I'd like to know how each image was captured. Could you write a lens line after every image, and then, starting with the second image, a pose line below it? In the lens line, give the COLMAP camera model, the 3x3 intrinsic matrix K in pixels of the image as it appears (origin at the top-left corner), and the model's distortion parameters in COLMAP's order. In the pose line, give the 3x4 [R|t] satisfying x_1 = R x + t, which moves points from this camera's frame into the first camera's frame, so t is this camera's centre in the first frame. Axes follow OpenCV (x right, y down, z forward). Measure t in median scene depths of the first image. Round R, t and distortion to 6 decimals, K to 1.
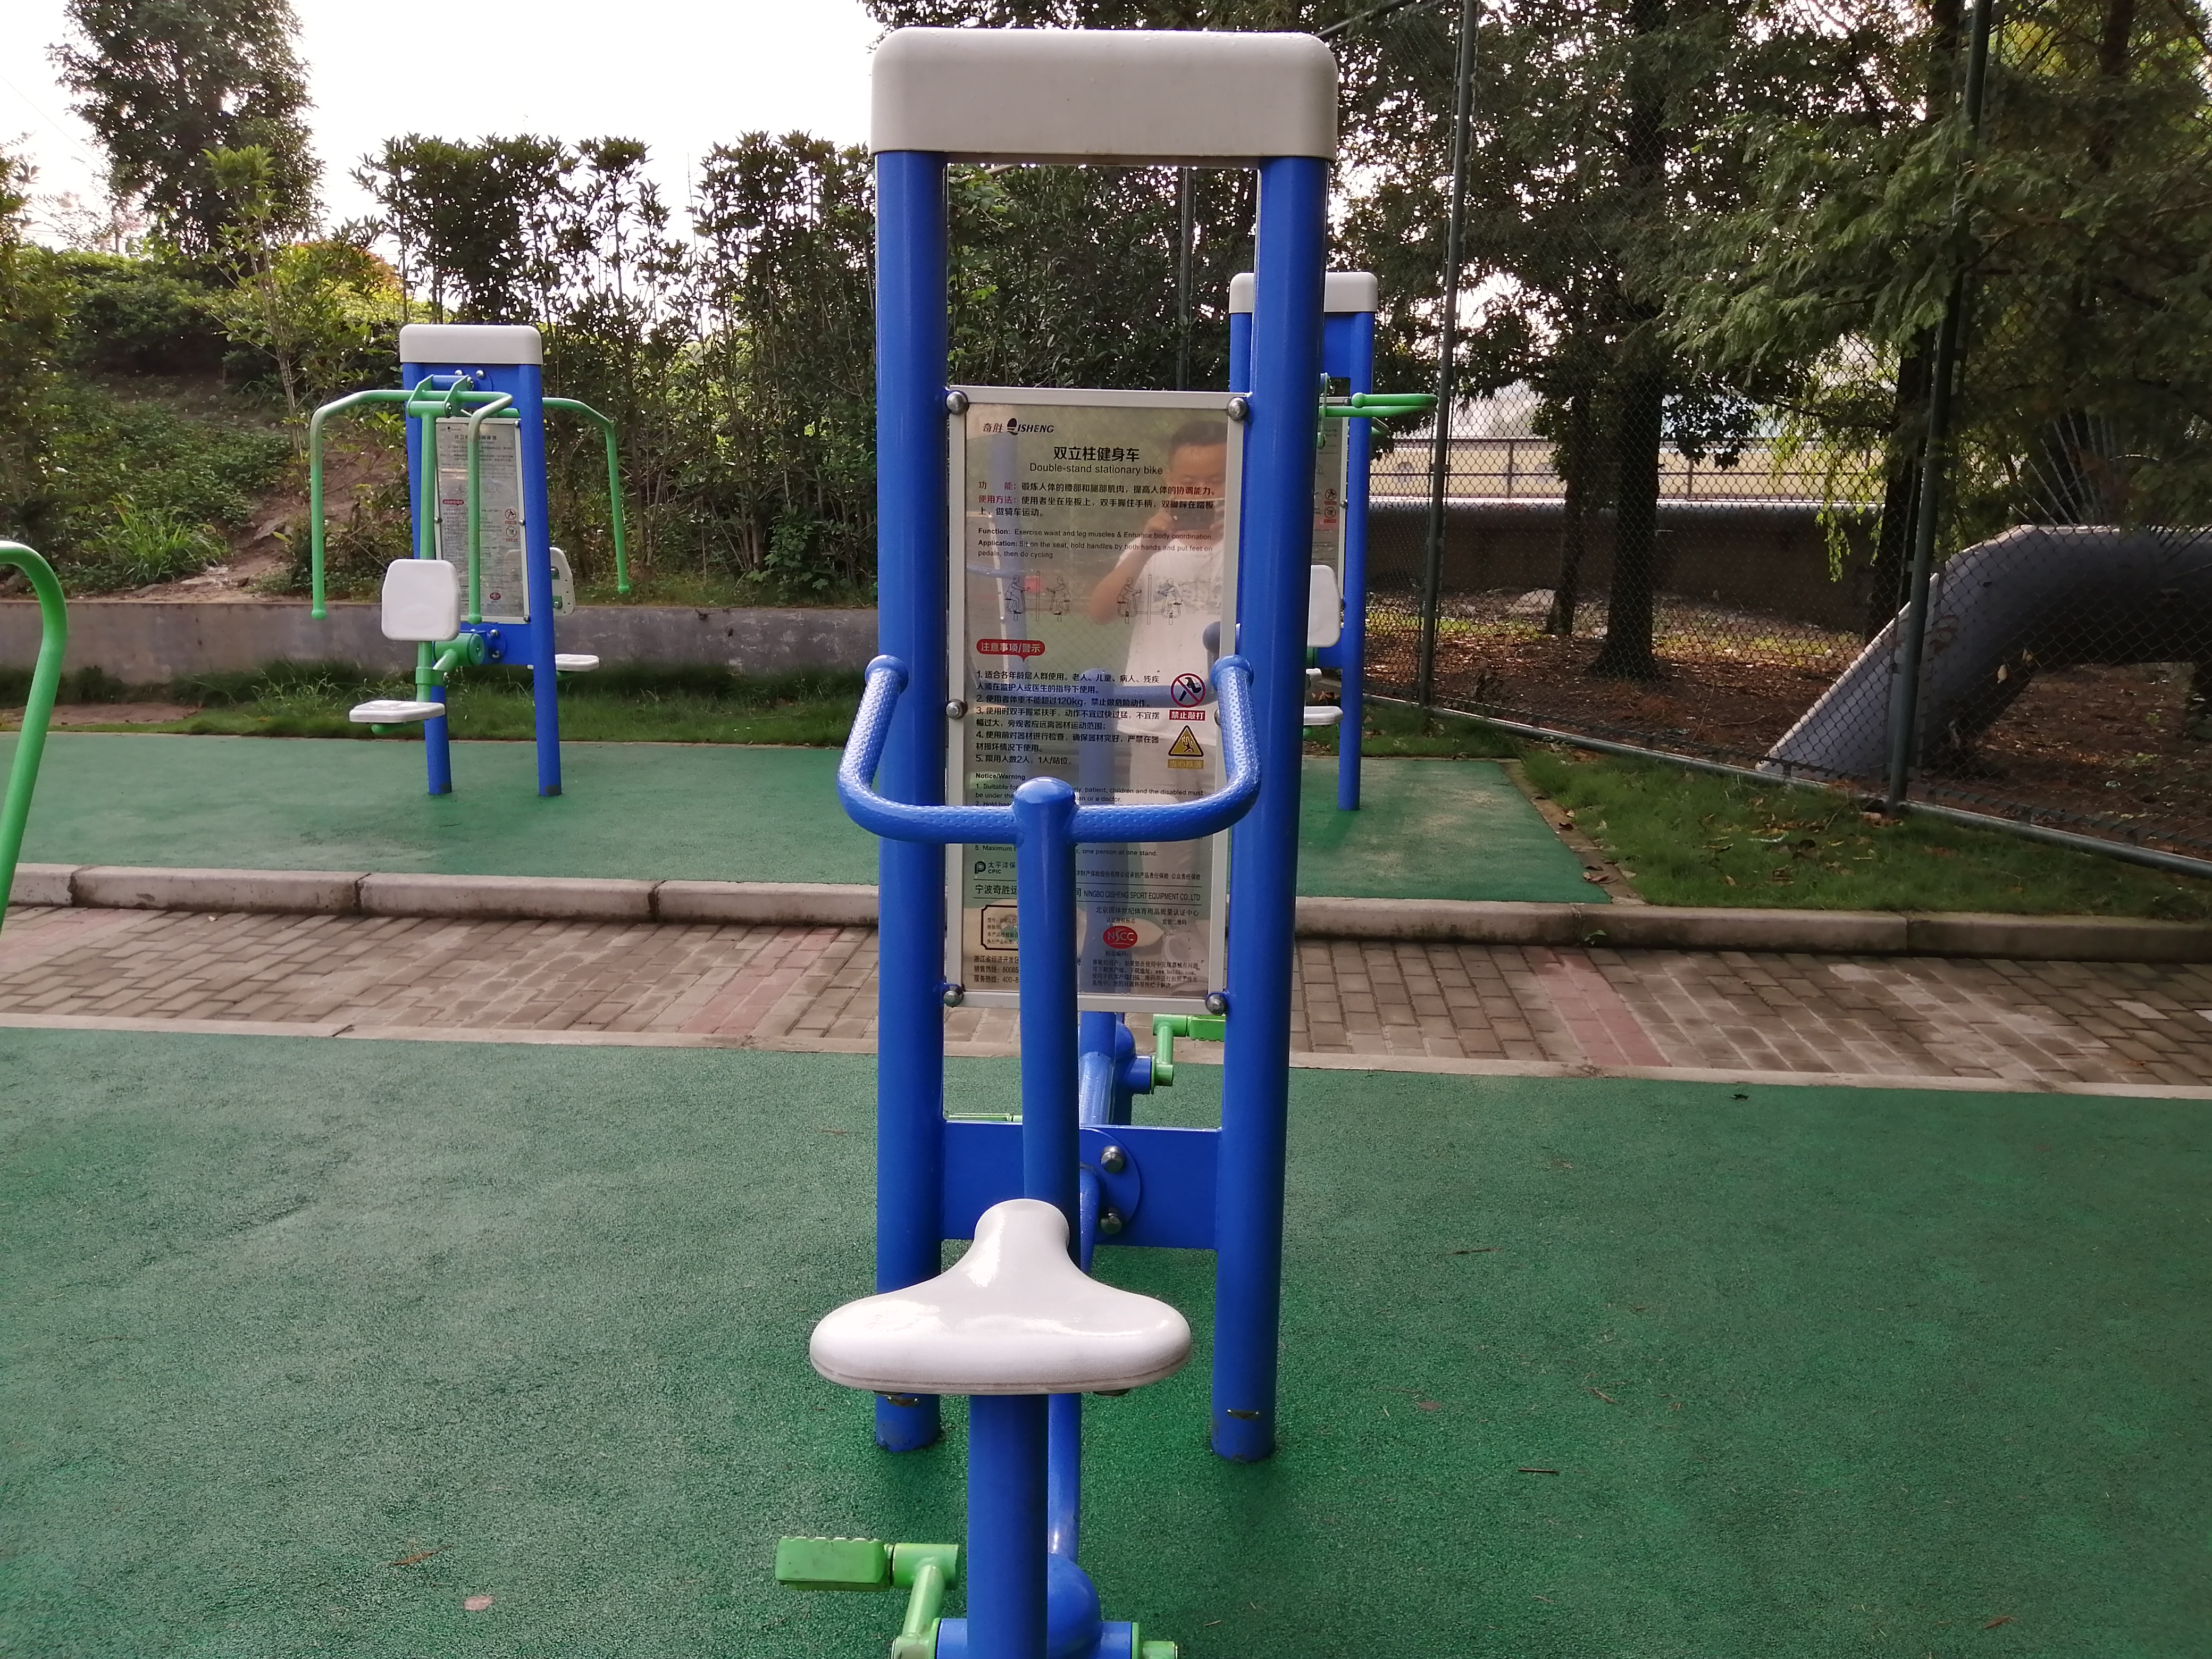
lens RADIAL K [[1760.5, 0, 1118.5], [0, 1760.5, 835.3], [0, 0, 1]] dist [0.042747, -0.078180]
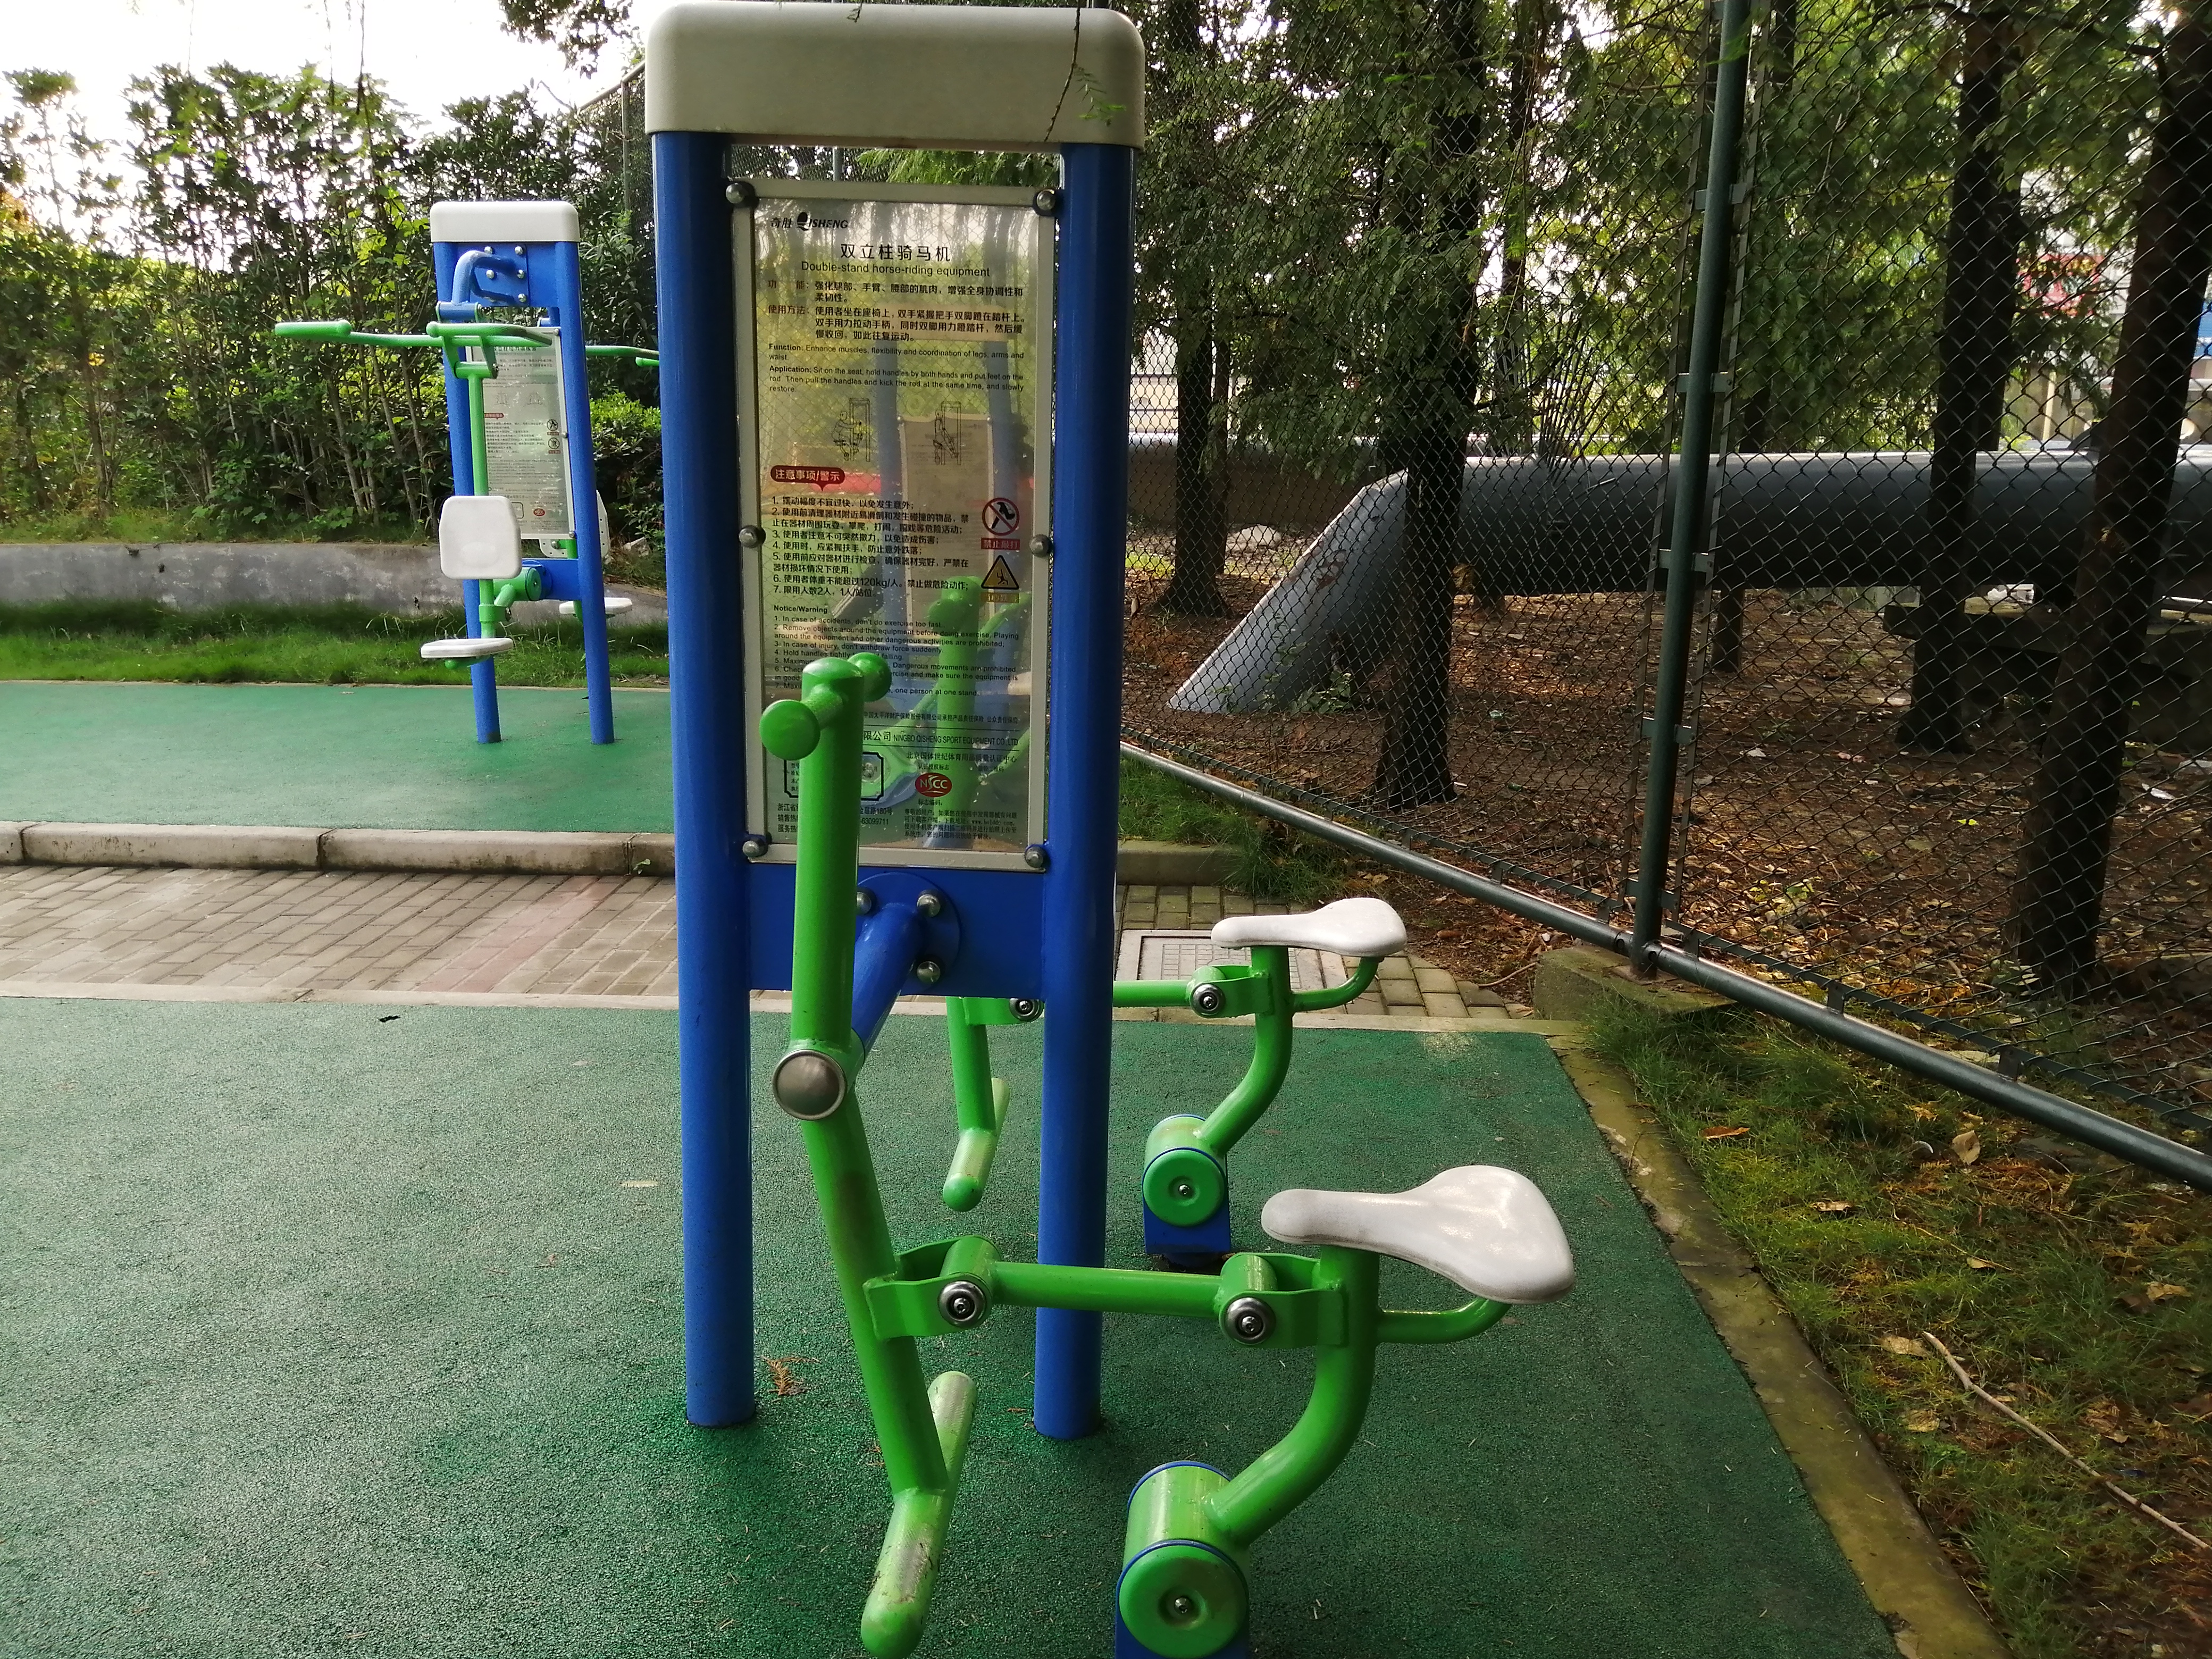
lens RADIAL K [[1760.5, 0, 1113.4], [0, 1760.5, 814.9], [0, 0, 1]] dist [0.042747, -0.078180]
pose [[0.999326, -0.008543, 0.035691, 0.275688], [0.007643, 0.999651, 0.025294, 0.002238], [-0.035894, -0.025004, 0.999043, -0.015553]]
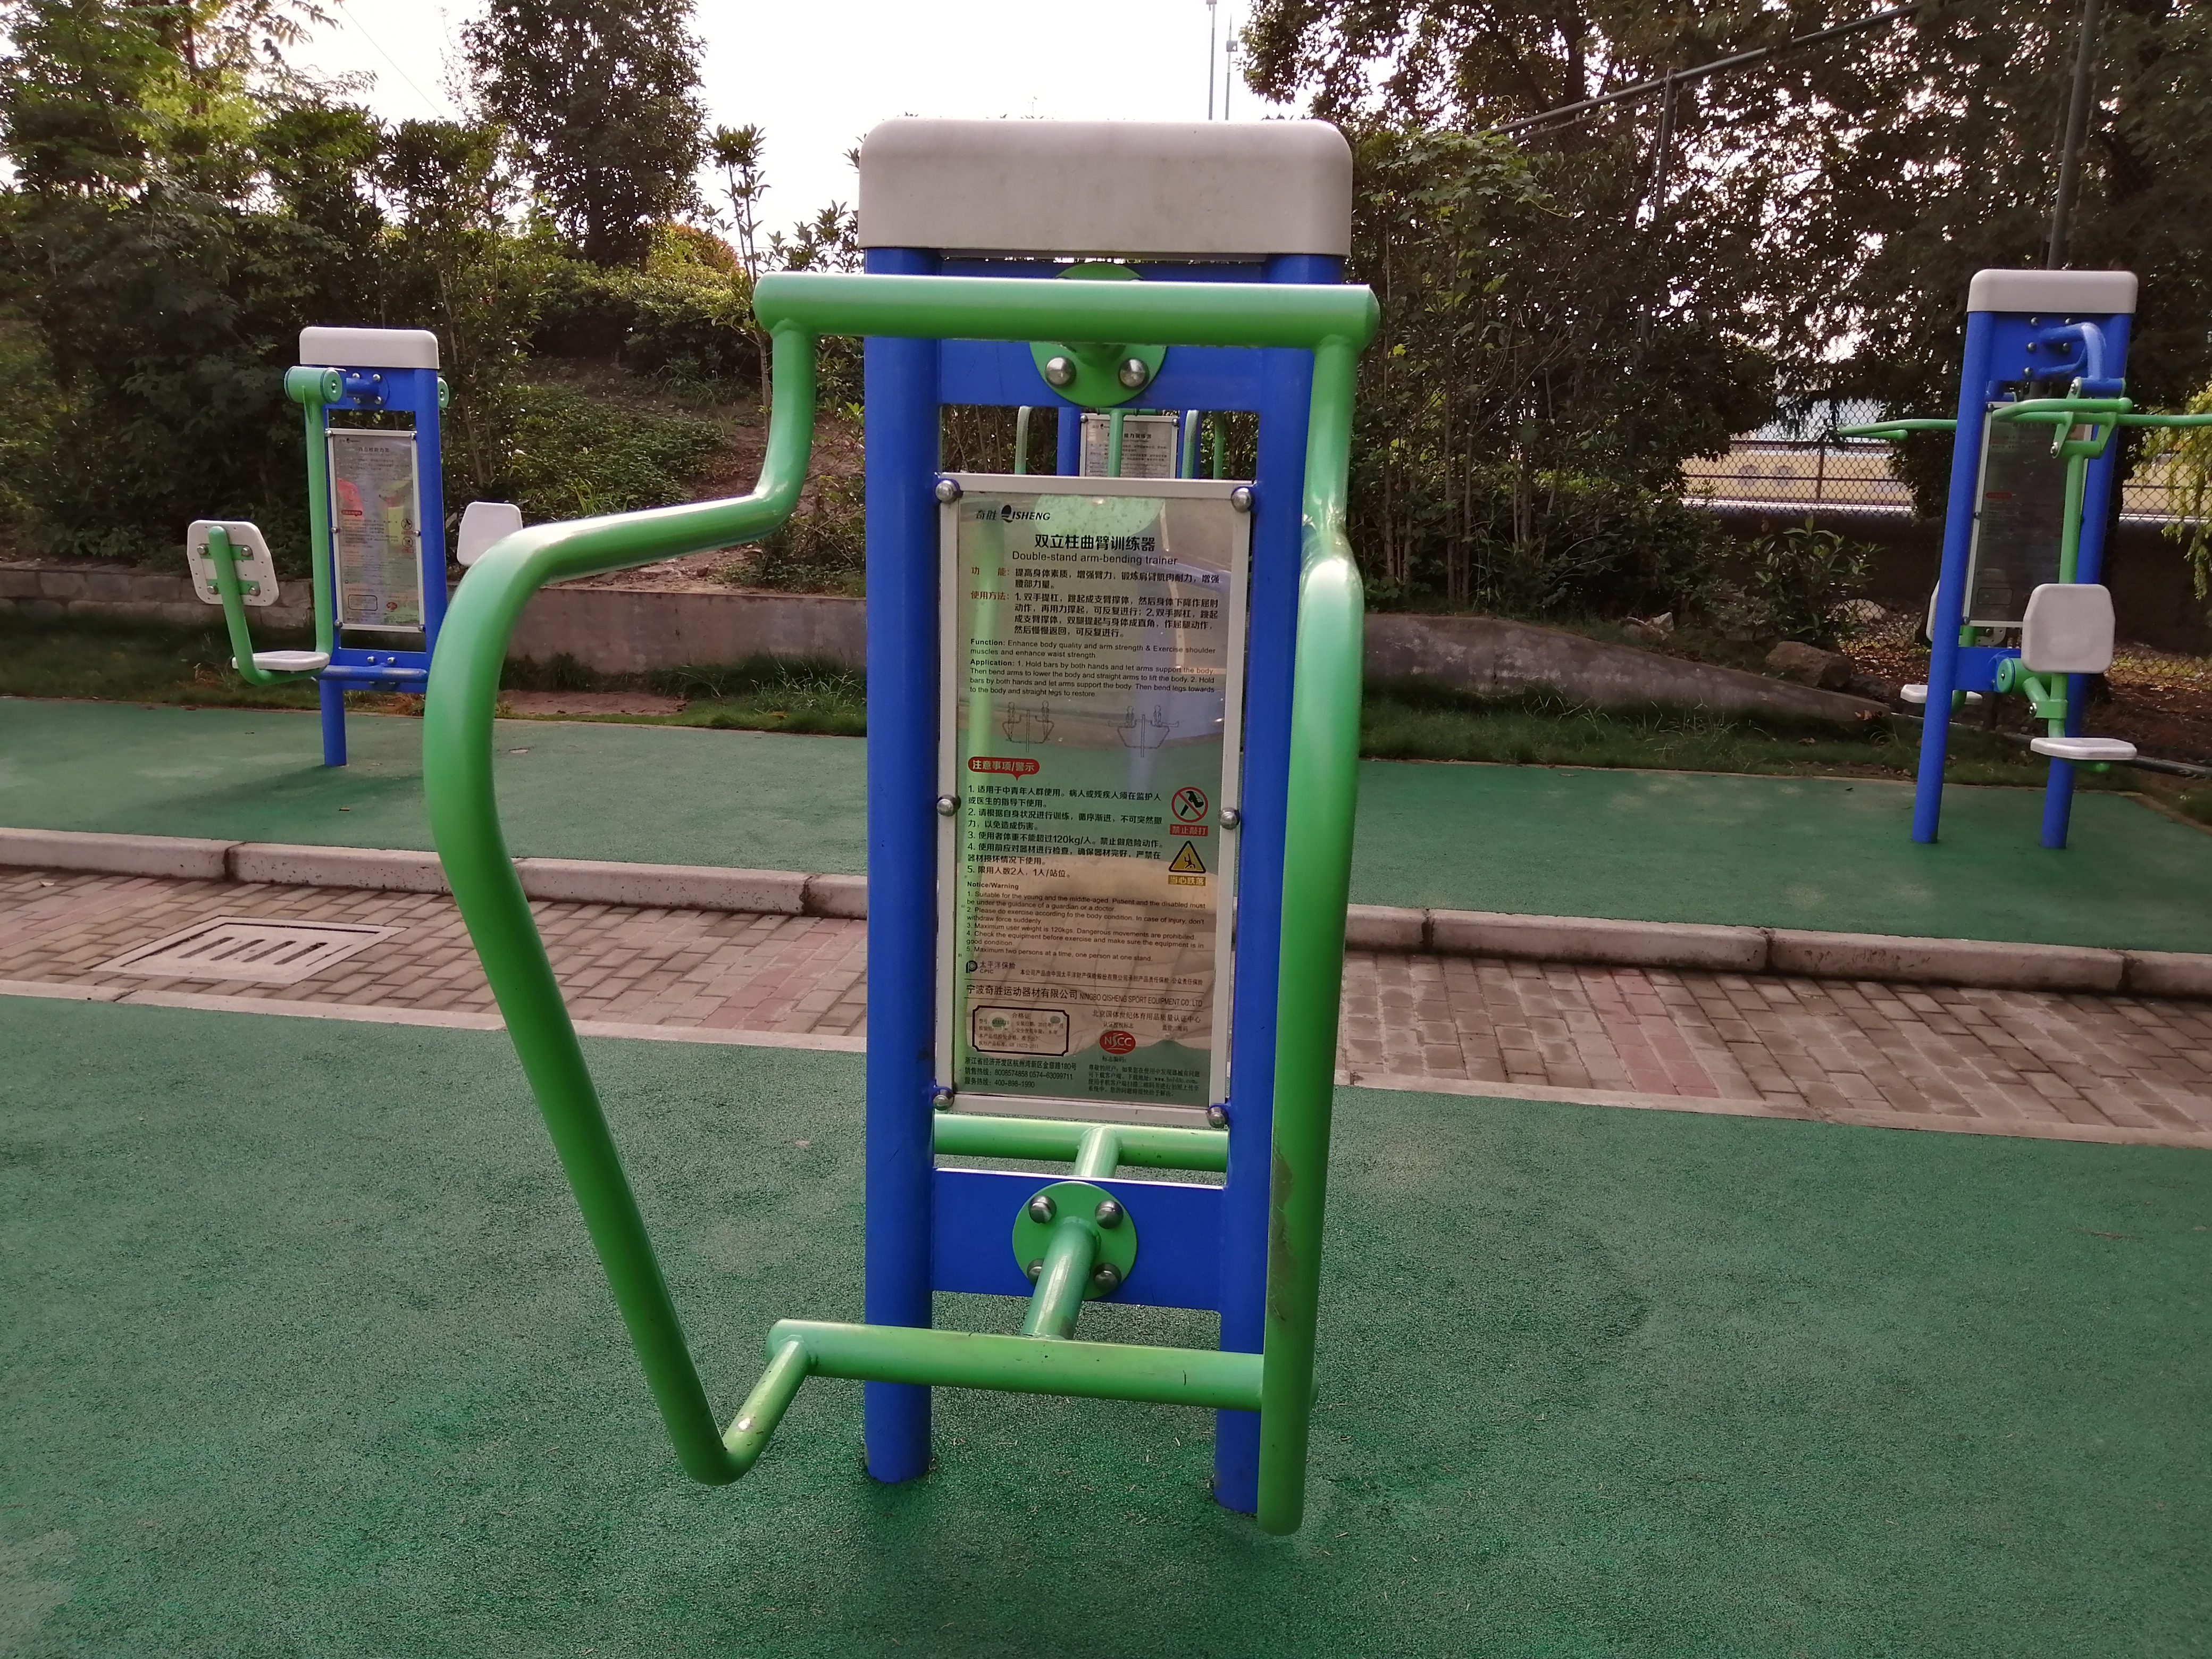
lens RADIAL K [[1760.5, 0, 1102.5], [0, 1760.5, 848.8], [0, 0, 1]] dist [0.042747, -0.078180]
pose [[0.998050, 0.030497, -0.054469, -0.230846], [-0.029850, 0.999474, 0.012644, -0.008177], [0.054826, -0.010994, 0.998435, 0.030265]]
